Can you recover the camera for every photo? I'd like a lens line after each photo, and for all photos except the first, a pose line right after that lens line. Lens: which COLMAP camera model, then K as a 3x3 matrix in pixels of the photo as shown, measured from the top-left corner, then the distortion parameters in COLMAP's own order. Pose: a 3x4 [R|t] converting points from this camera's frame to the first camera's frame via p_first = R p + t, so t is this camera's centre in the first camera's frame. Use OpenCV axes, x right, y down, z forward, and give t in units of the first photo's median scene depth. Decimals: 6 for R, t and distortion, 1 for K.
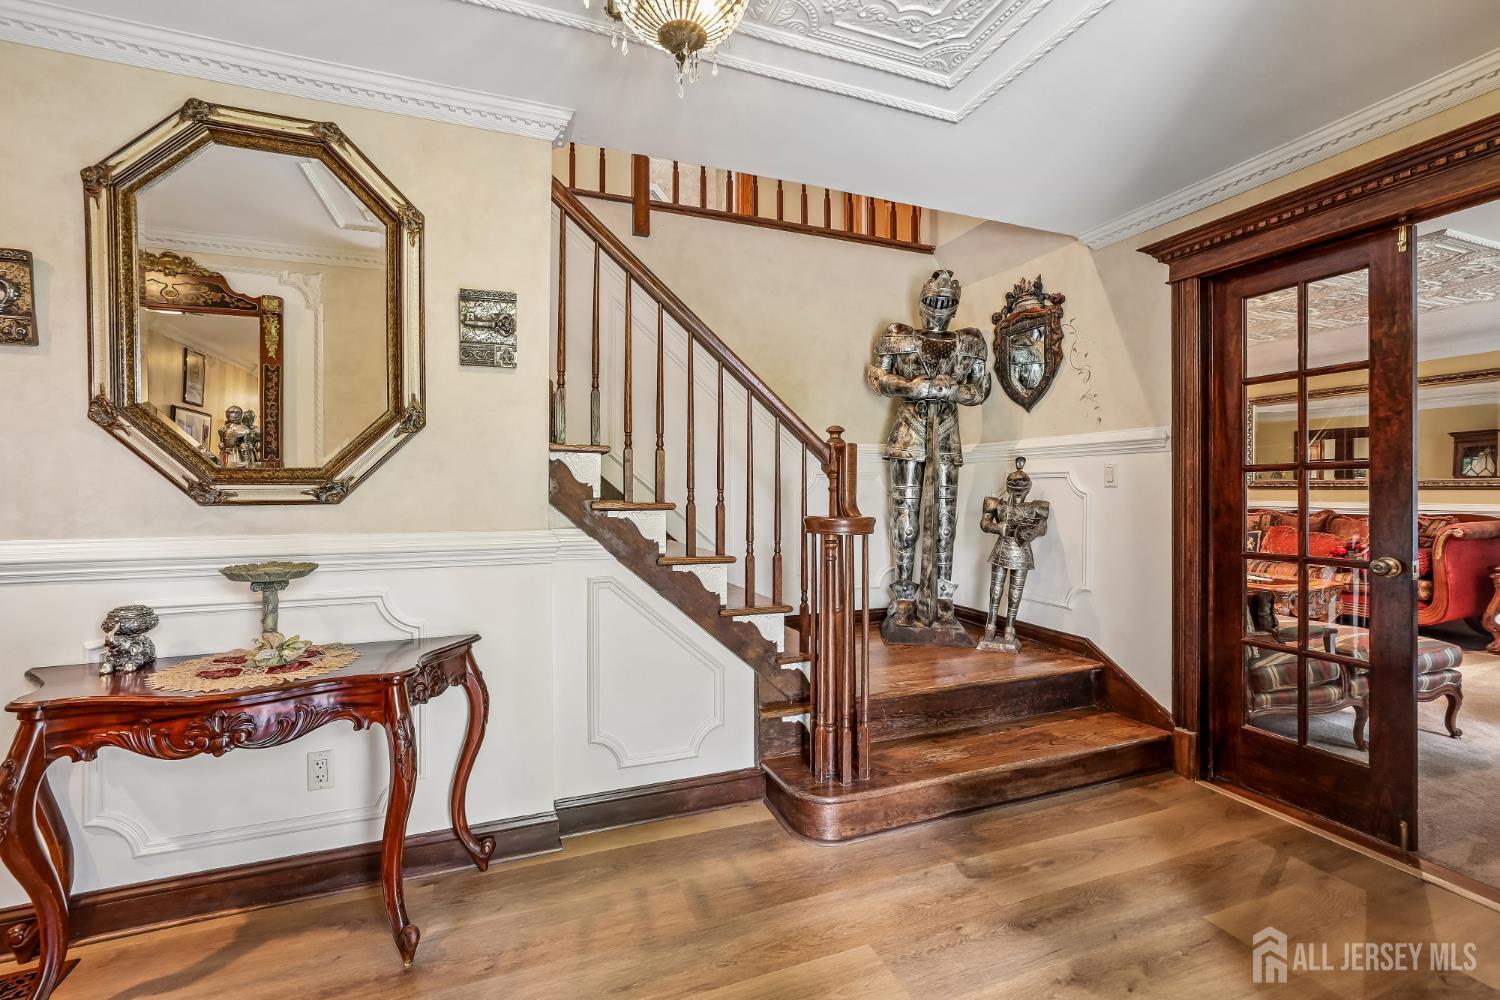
lens RADIAL K [[639.2, 0, 746.7], [0, 639.2, 499.8], [0, 0, 1]] dist [0.002818, 0.000411]
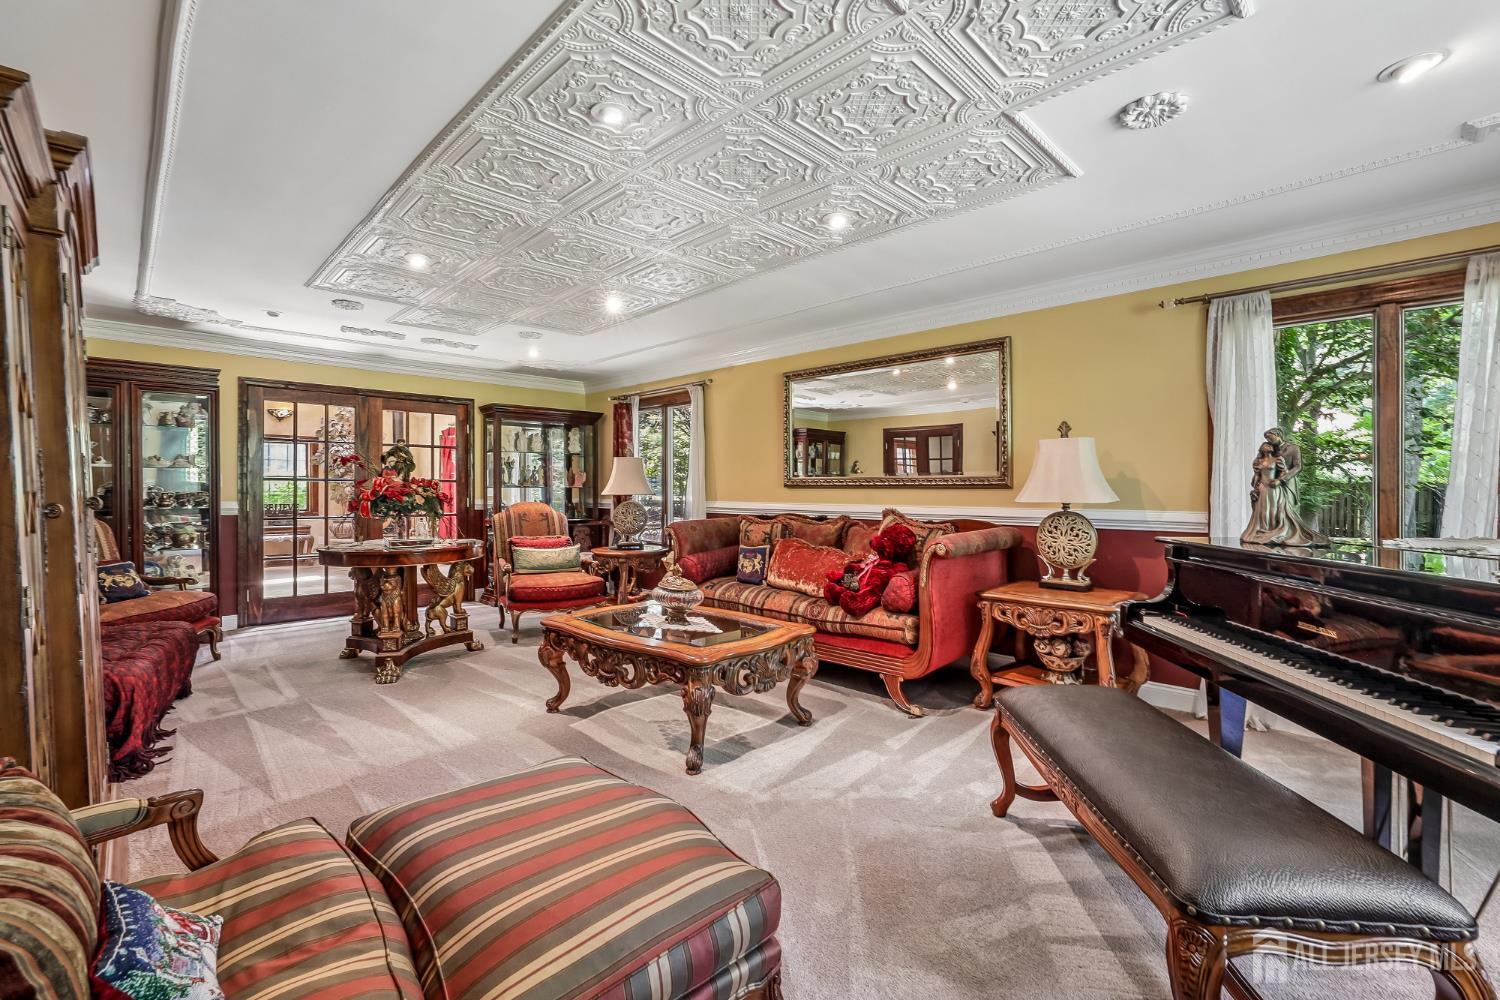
lens RADIAL K [[639.2, 0, 753.2], [0, 639.2, 495.2], [0, 0, 1]] dist [0.002818, 0.000411]
pose [[0.912311, -0.007664, 0.409427, 0.611862], [0.010454, 0.999935, -0.004577, -0.007714], [-0.409365, 0.008455, 0.912332, 0.424540]]
